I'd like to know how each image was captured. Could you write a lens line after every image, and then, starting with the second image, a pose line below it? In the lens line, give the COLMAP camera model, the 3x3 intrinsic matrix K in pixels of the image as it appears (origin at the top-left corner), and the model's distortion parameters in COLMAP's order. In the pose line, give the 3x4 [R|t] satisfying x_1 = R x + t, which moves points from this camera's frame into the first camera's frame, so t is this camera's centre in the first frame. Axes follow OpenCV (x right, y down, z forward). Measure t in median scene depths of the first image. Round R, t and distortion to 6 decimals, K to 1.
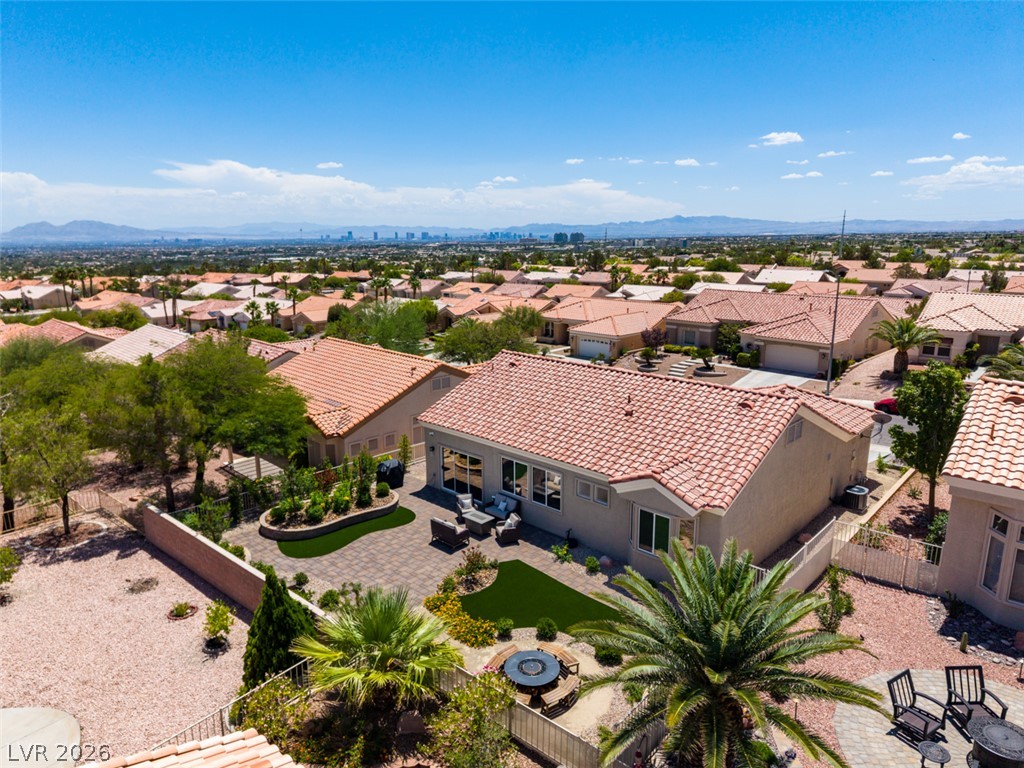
lens RADIAL K [[695.1, 0, 512.0], [0, 695.1, 384.0], [0, 0, 1]] dist [0.048905, -0.062570]
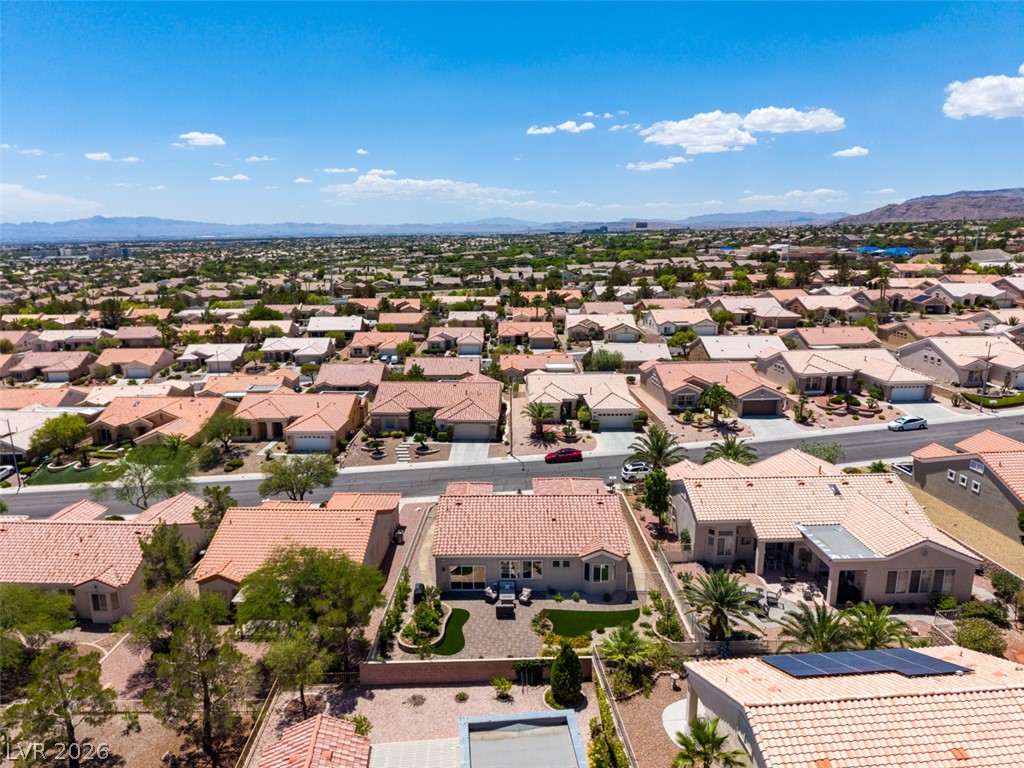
lens RADIAL K [[695.1, 0, 512.0], [0, 695.1, 384.0], [0, 0, 1]] dist [0.048905, -0.062570]
pose [[0.722842, -0.157303, 0.672870, -1.295294], [0.153376, 0.985979, 0.065734, -0.530489], [-0.673776, 0.055687, 0.736834, -0.465594]]
